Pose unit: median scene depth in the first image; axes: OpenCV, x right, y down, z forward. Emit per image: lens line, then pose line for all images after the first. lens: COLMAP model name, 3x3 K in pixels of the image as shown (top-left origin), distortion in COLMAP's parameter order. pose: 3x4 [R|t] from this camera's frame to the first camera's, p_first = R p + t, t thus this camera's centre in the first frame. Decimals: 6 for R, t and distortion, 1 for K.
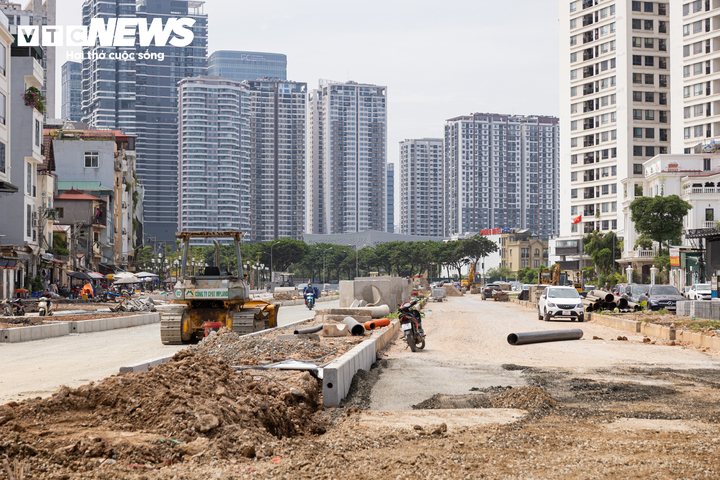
lens RADIAL K [[1449.5, 0, 360.0], [0, 1449.5, 240.0], [0, 0, 1]] dist [-0.026263, -0.630326]
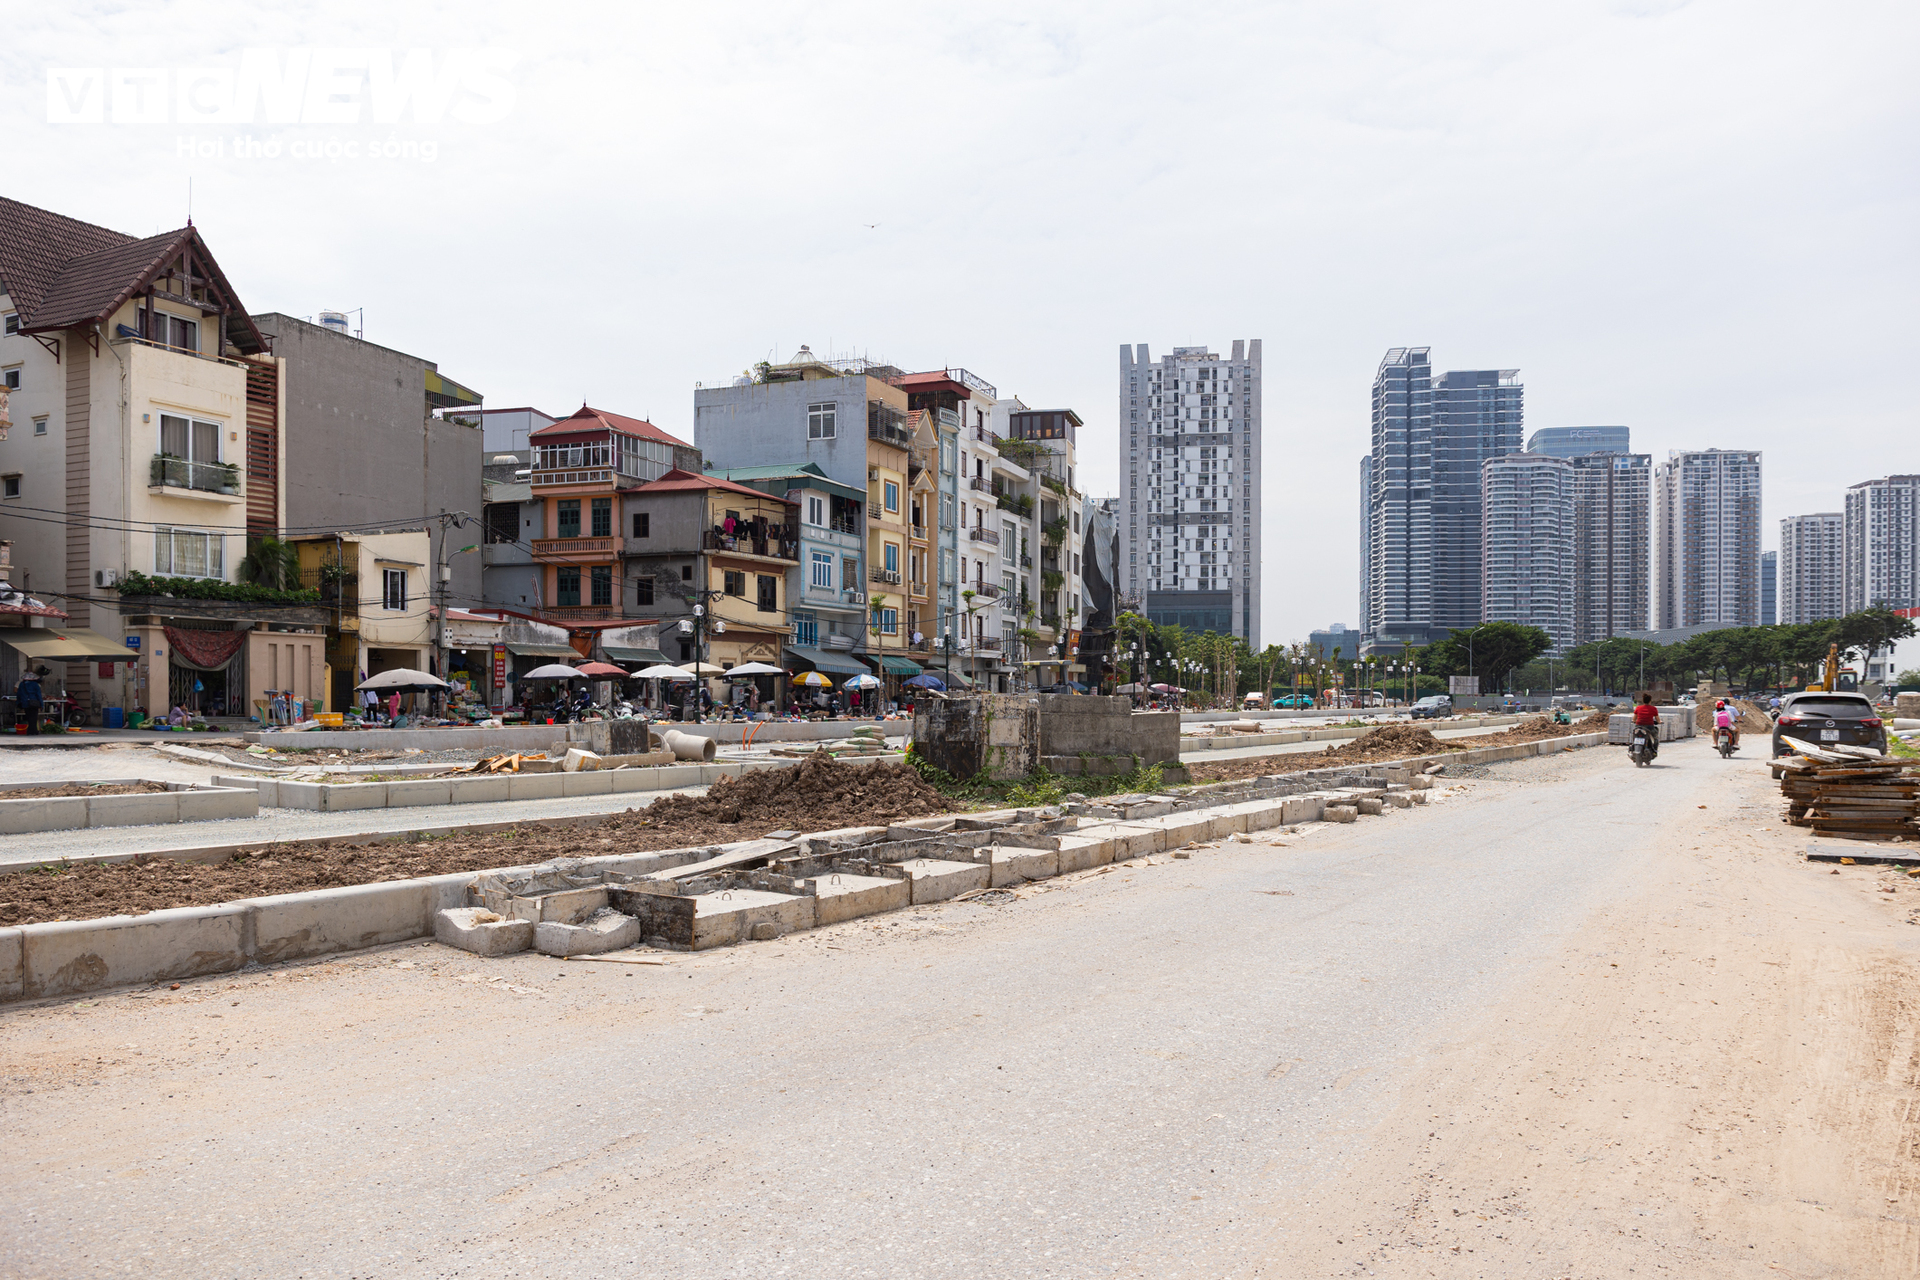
lens RADIAL K [[1382.8, 0, 965.6], [0, 1382.8, 727.9], [0, 0, 1]] dist [-0.024366, -0.001567]
pose [[0.868277, 0.007418, -0.496025, 0.013332], [0.017978, 0.998761, 0.046407, 0.003991], [0.495754, -0.049212, 0.867067, 0.120194]]
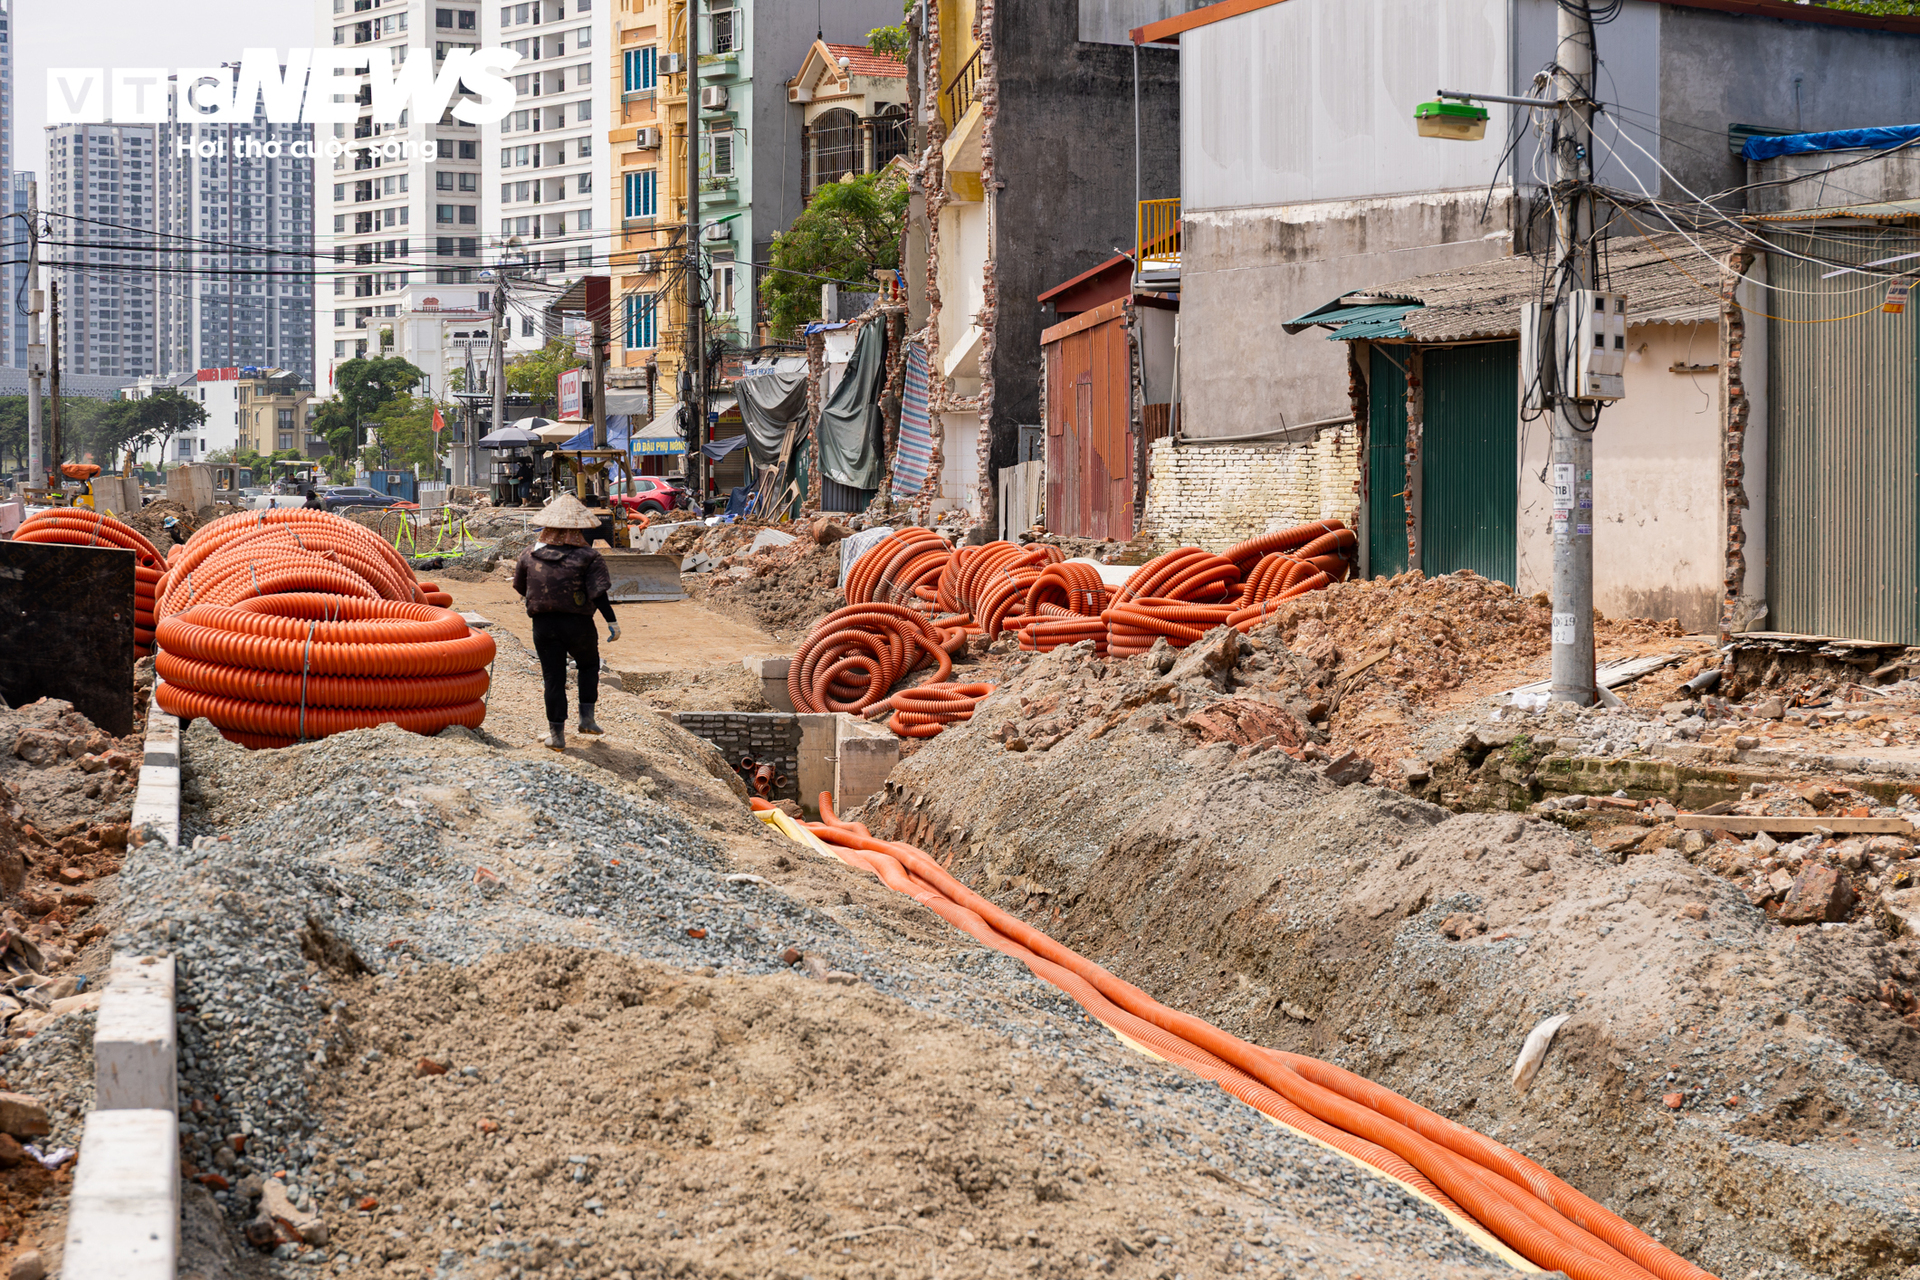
lens RADIAL K [[3966.3, 0, 960.0], [0, 3966.3, 640.0], [0, 0, 1]] dist [-0.020574, -0.391864]
pose [[0.969152, -0.008764, 0.246308, 0.001748], [-0.008737, 0.997518, 0.069869, -0.004931], [-0.246309, -0.069866, 0.966670, -0.141312]]
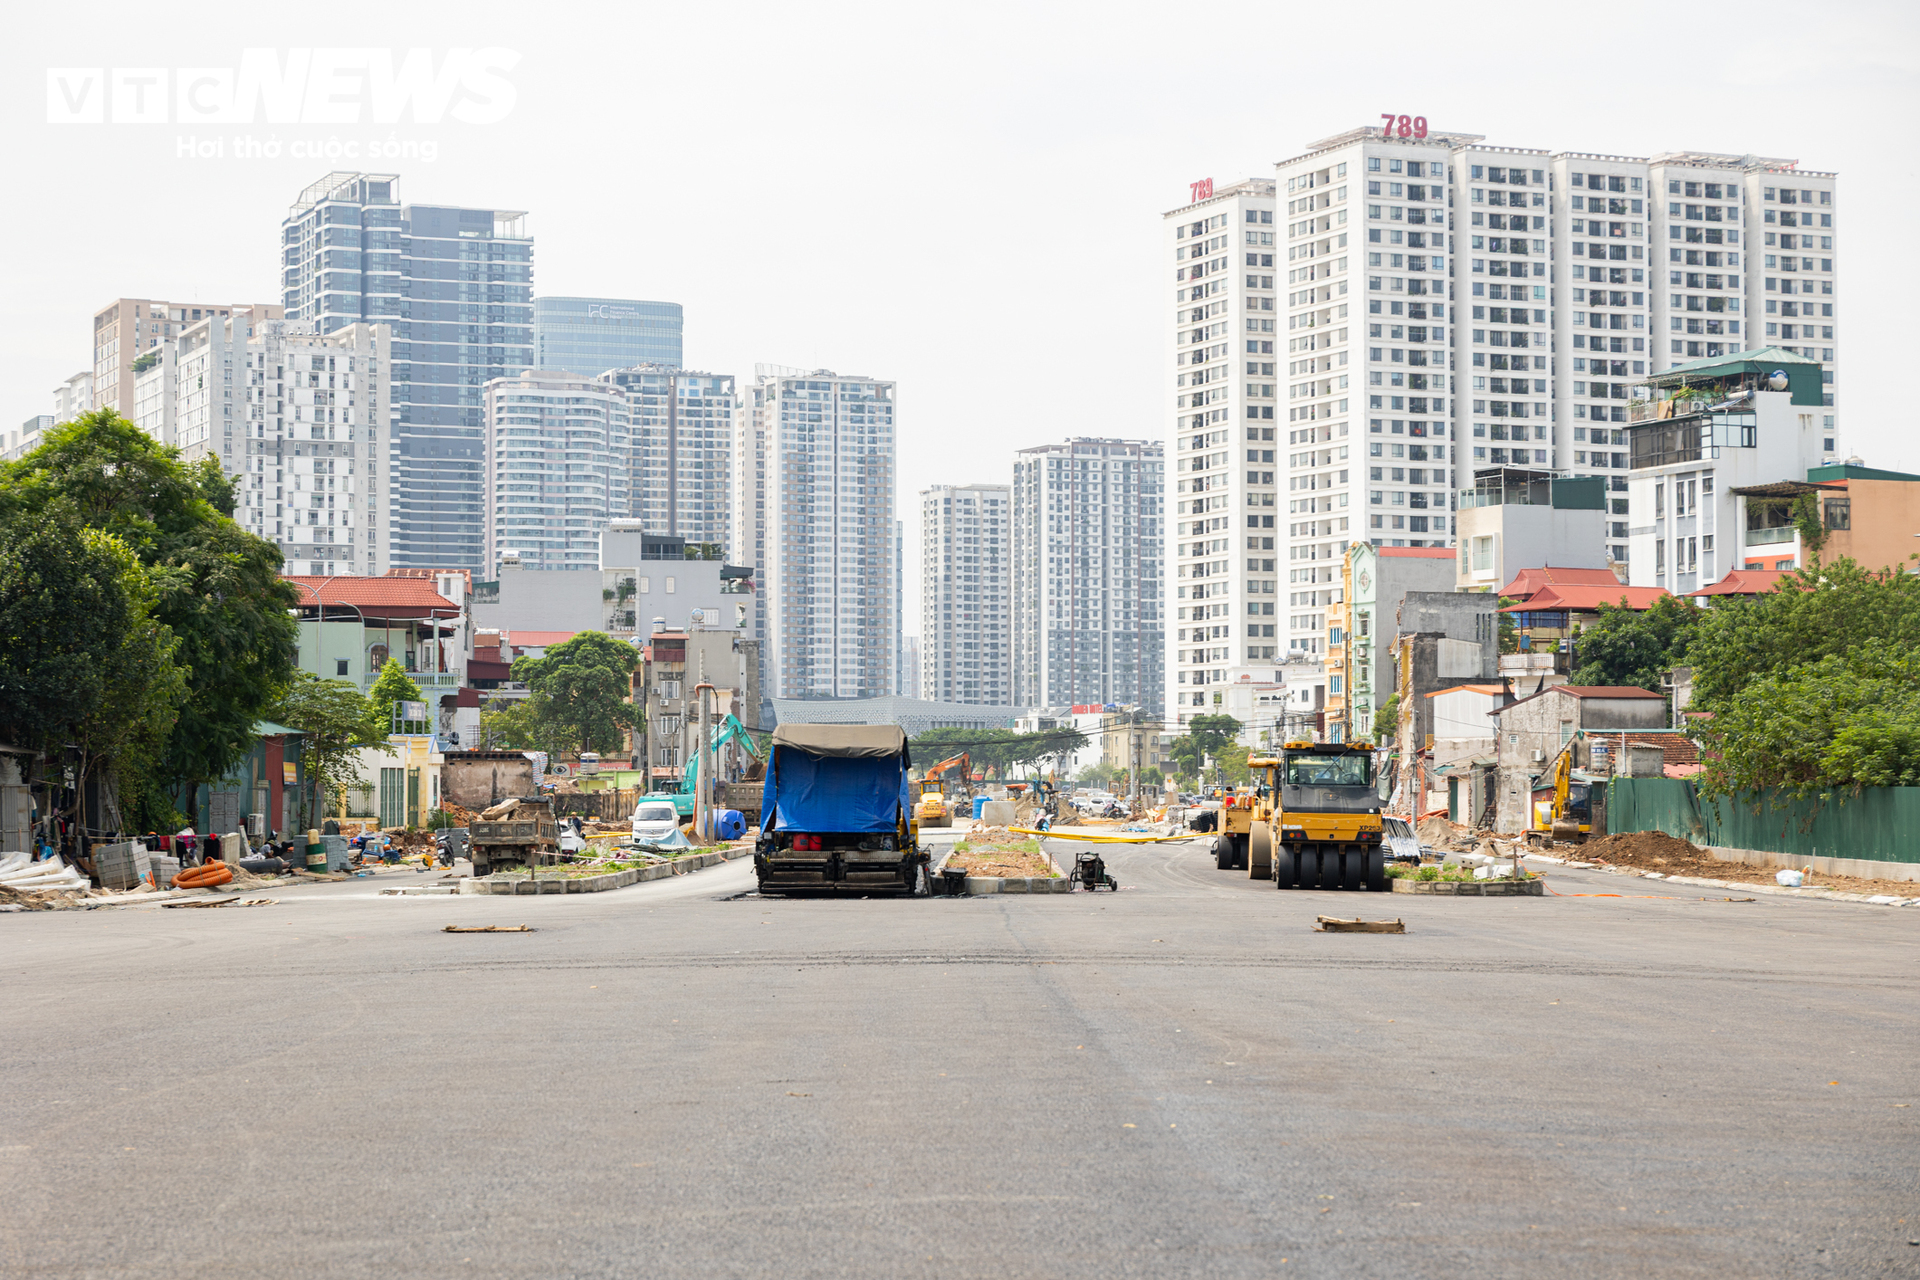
lens RADIAL K [[3865.3, 0, 960.0], [0, 3865.3, 640.0], [0, 0, 1]] dist [-0.026263, -0.630326]
pose [[0.998937, 0.000749, 0.046096, -0.020590], [-0.000503, 0.999986, -0.005351, -0.011626], [-0.046099, 0.005323, 0.998923, -0.317442]]
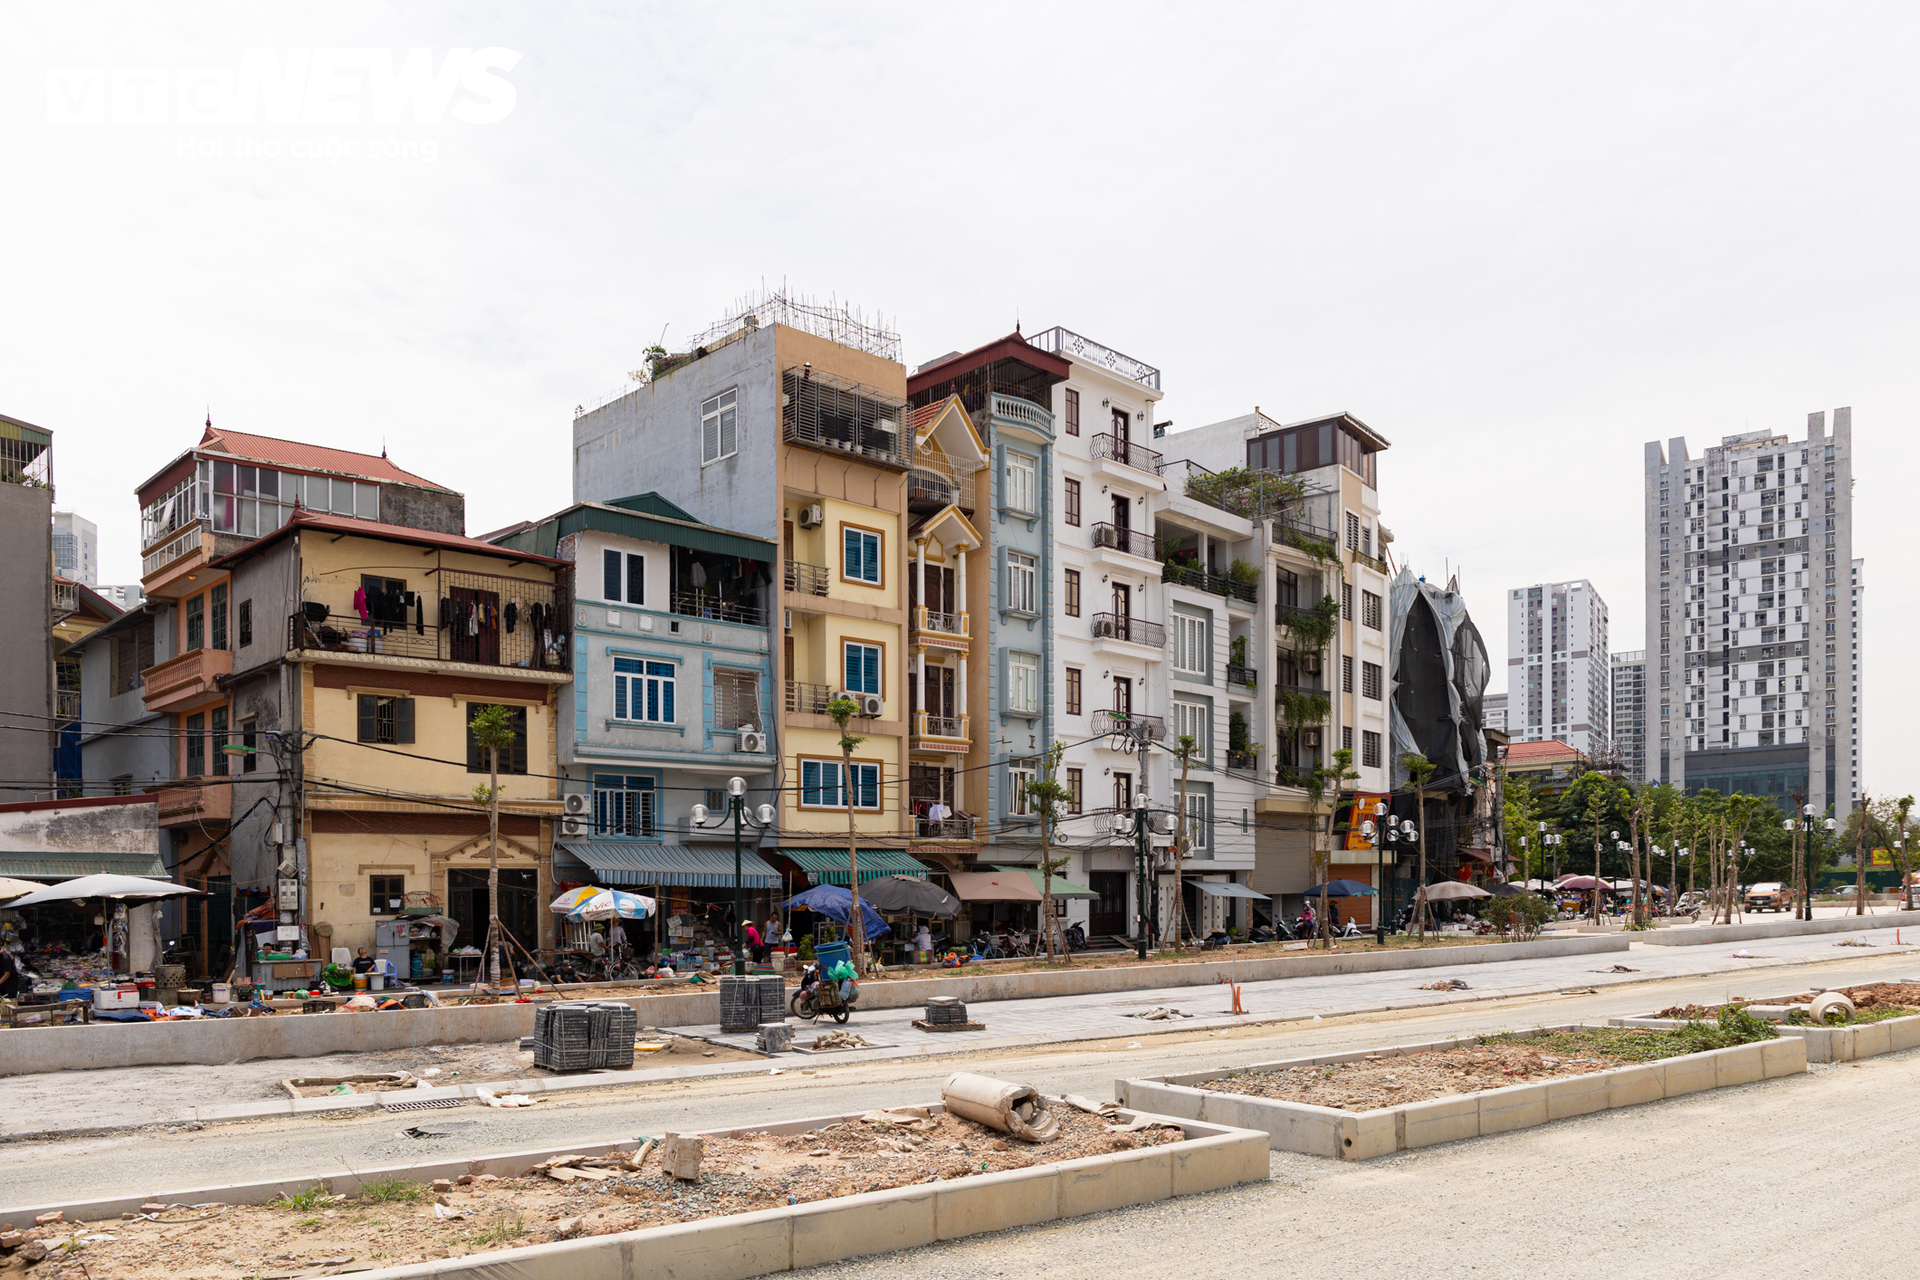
lens RADIAL K [[1323.6, 0, 959.2], [0, 1323.6, 961.9], [0, 0, 1]] dist [0.017906, -0.040988]
pose [[0.602710, 0.015517, -0.797810, 0.003518], [0.053395, 0.996786, 0.059724, 0.004821], [0.796172, -0.078596, 0.599944, 0.173317]]
